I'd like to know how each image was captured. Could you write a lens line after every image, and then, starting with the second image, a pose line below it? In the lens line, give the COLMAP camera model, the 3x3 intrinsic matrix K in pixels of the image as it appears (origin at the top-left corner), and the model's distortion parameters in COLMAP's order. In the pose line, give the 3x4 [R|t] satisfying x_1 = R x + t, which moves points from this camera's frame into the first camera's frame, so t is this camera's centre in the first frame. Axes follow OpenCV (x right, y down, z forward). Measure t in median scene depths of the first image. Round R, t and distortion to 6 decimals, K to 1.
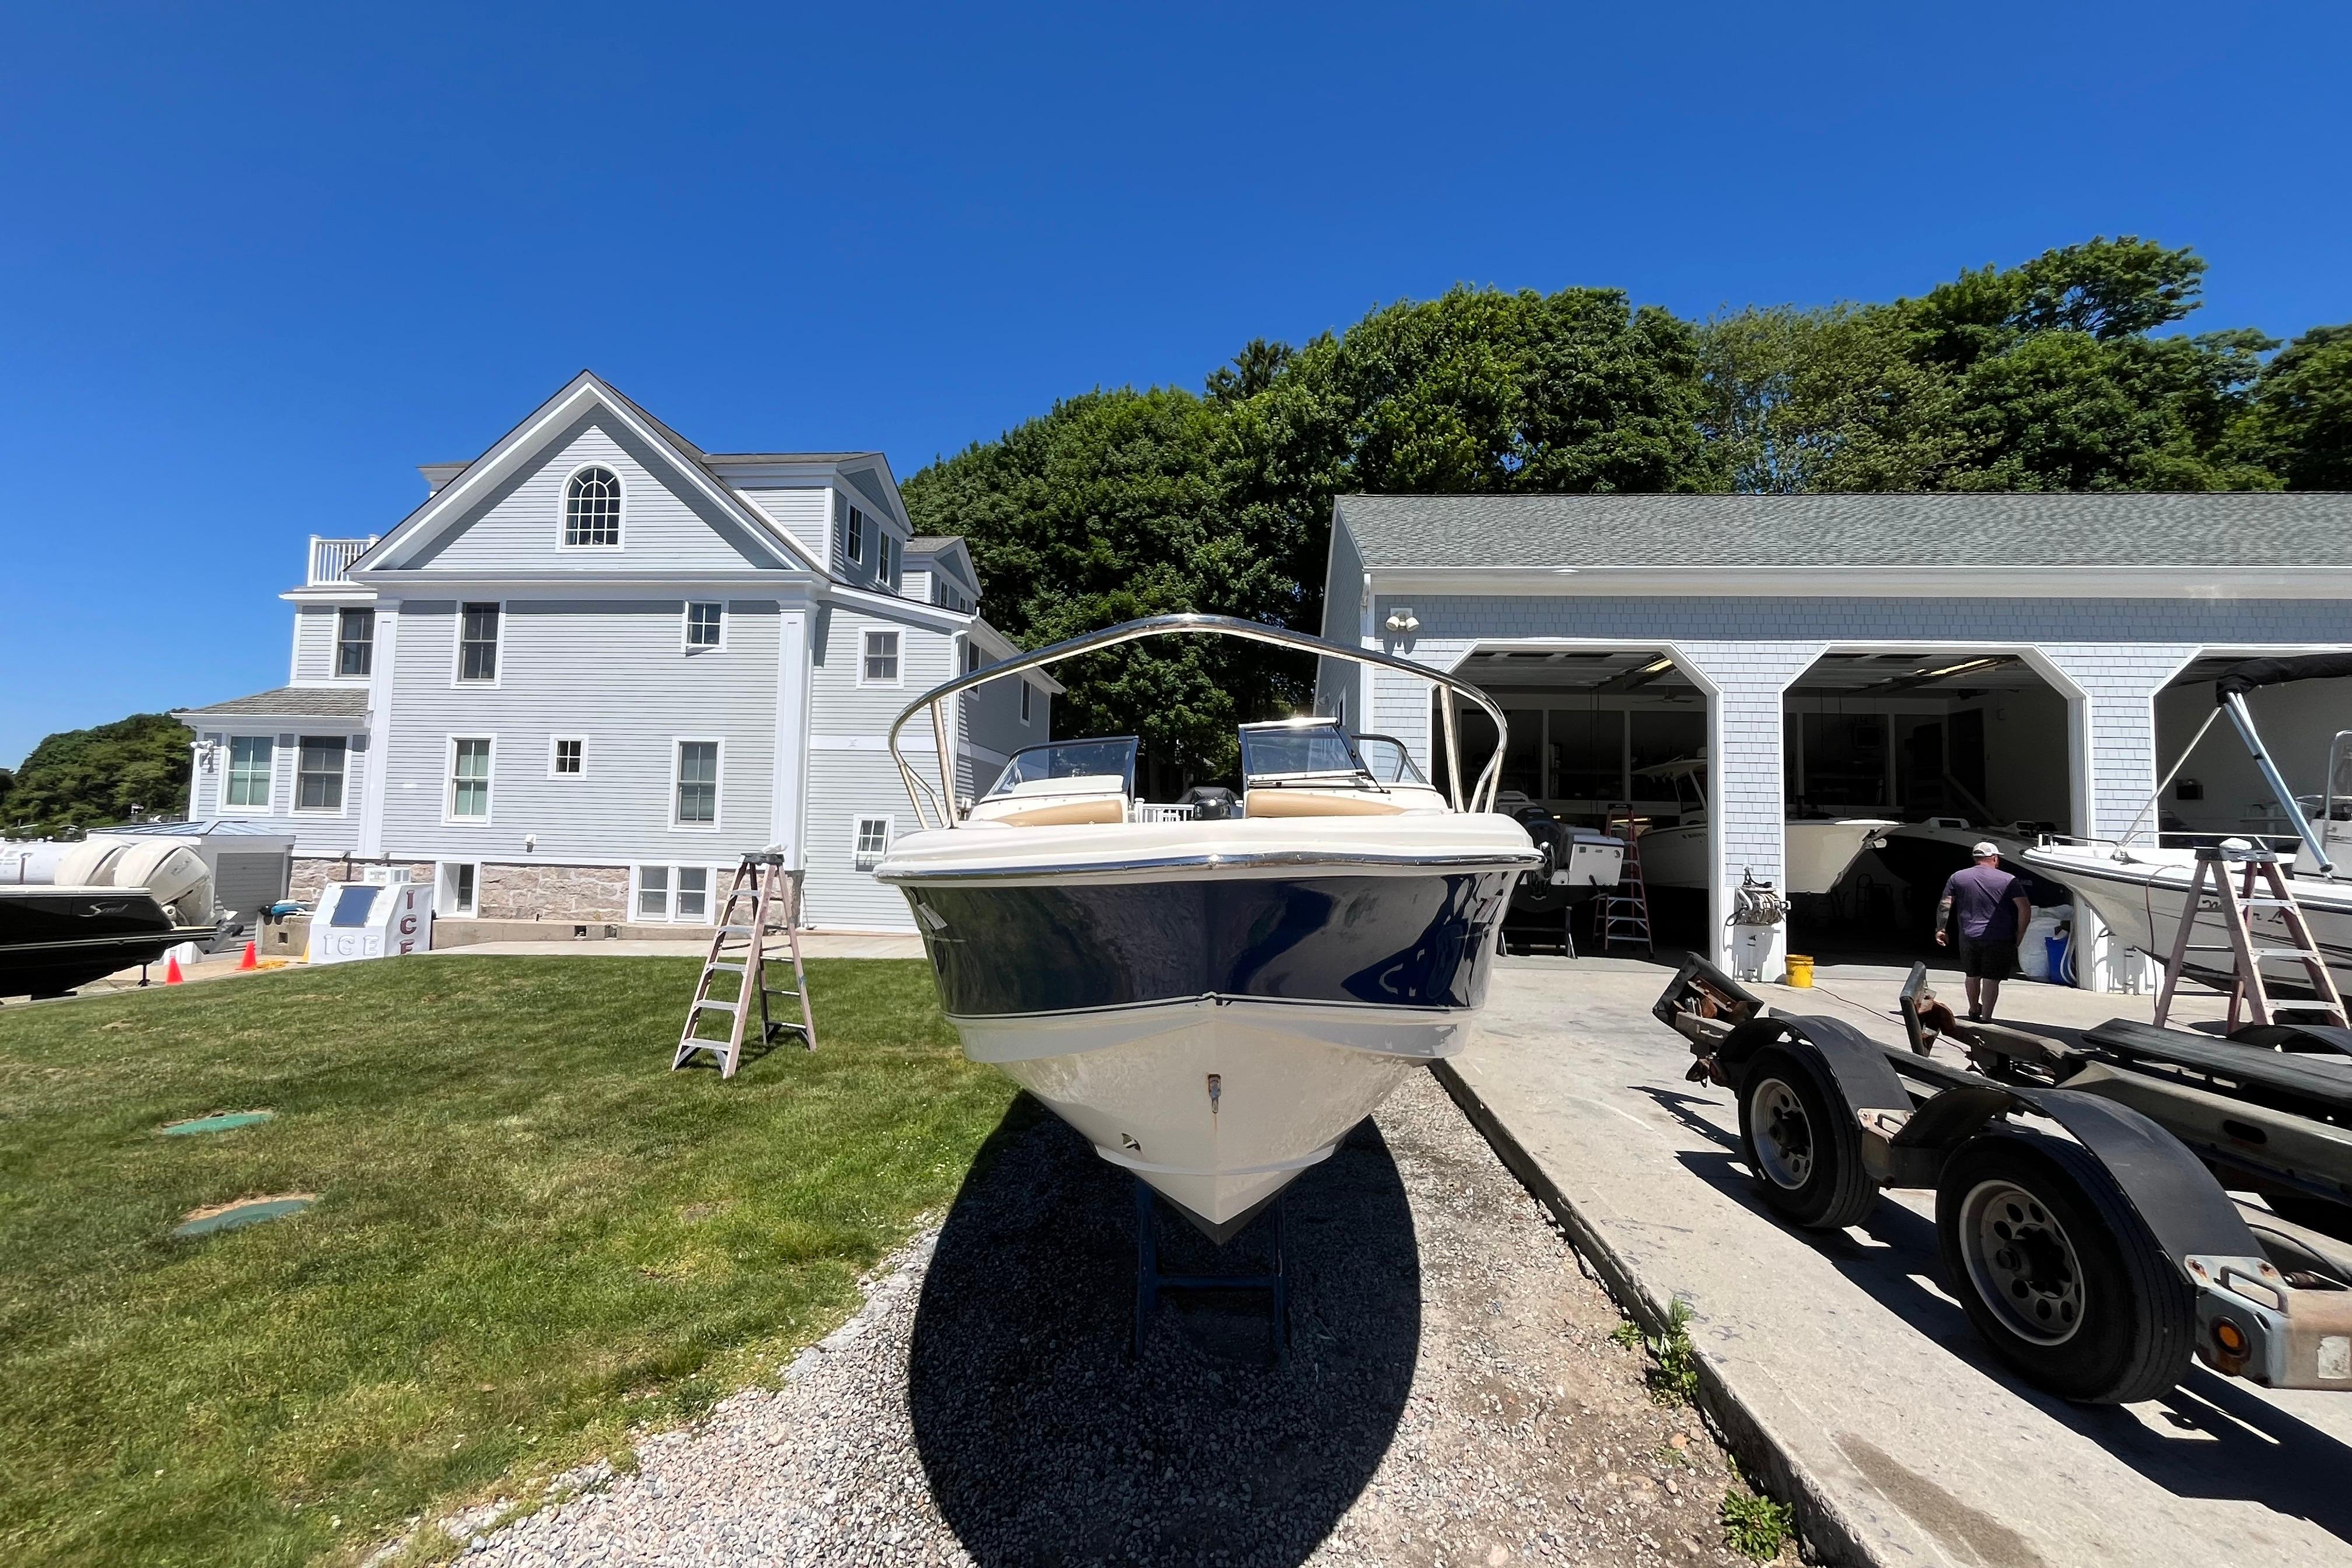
lens RADIAL K [[953.9, 0, 1177.5], [0, 953.9, 786.0], [0, 0, 1]] dist [-0.002753, -0.000302]
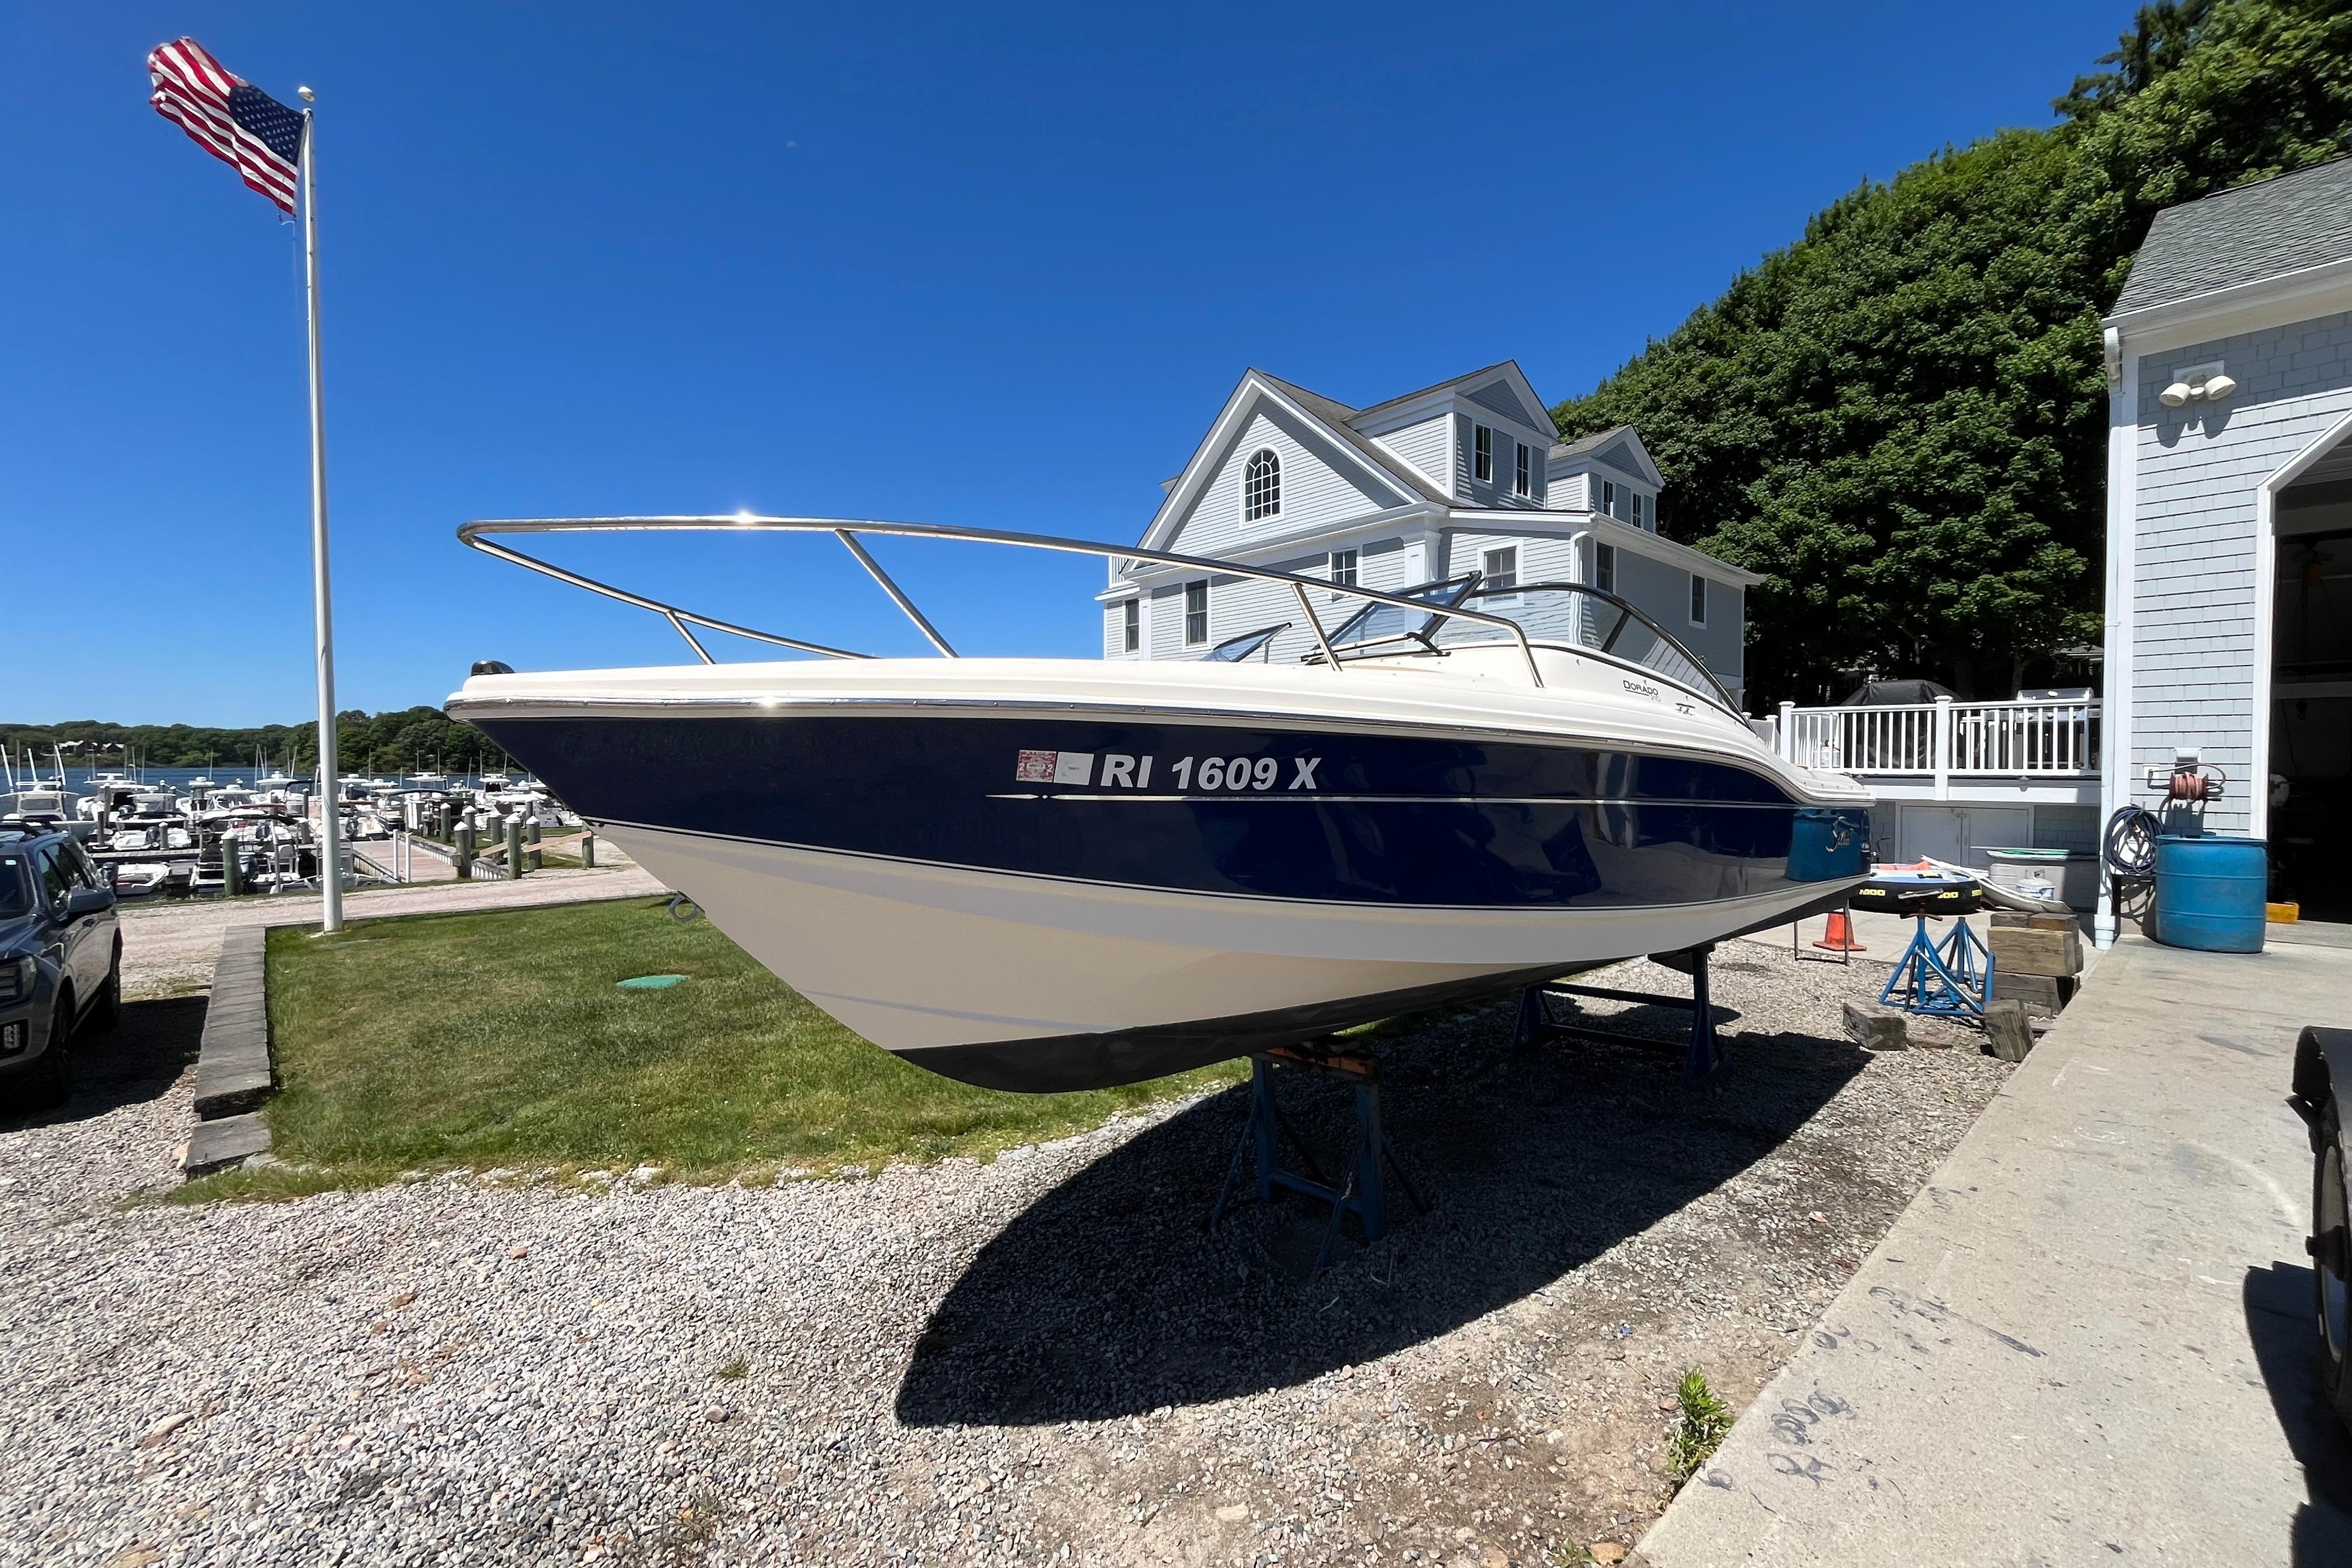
lens RADIAL K [[956.4, 0, 1180.2], [0, 956.4, 785.4], [0, 0, 1]] dist [-0.003538, -0.000268]
pose [[0.721794, -0.005601, -0.692085, 0.152108], [0.054527, 0.997319, 0.048797, 0.016449], [0.689956, -0.072959, 0.720165, 0.064297]]
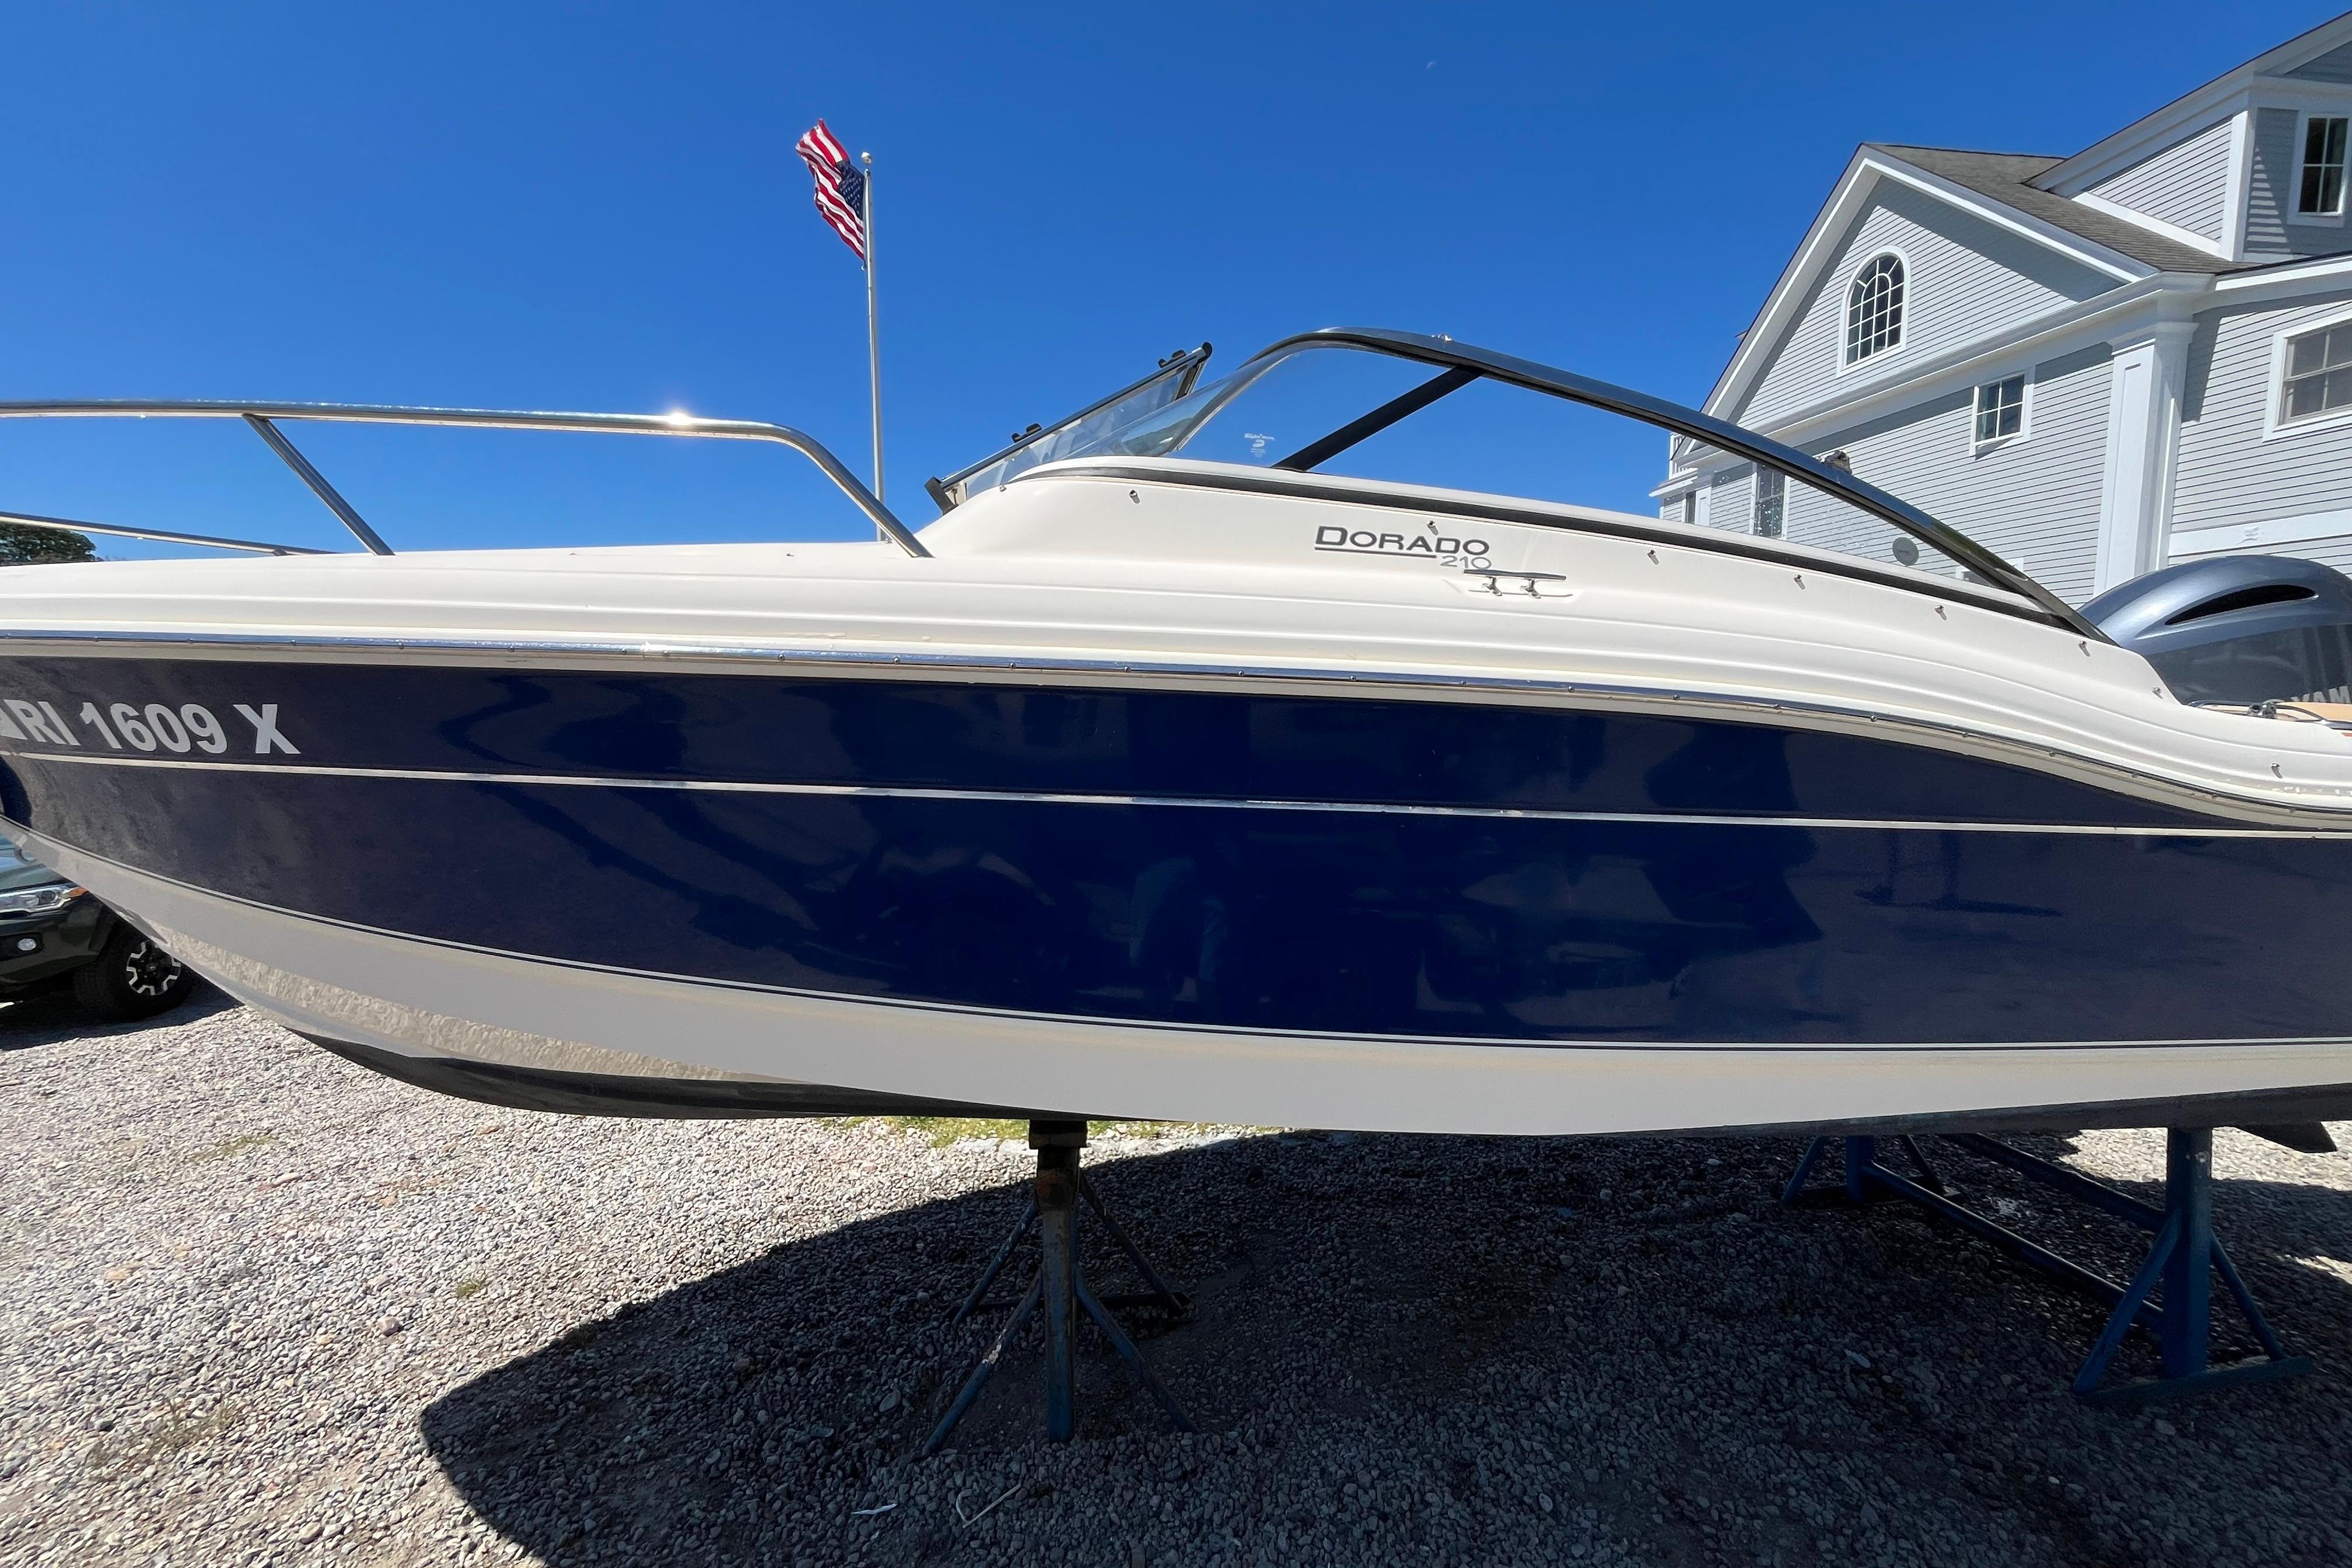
lens RADIAL K [[956.4, 0, 1180.2], [0, 956.4, 785.4], [0, 0, 1]] dist [-0.003538, -0.000268]
pose [[0.181476, 0.076077, -0.980448, 0.168112], [0.057497, 0.994477, 0.087808, 0.025068], [0.981713, -0.072308, 0.176100, 0.250236]]
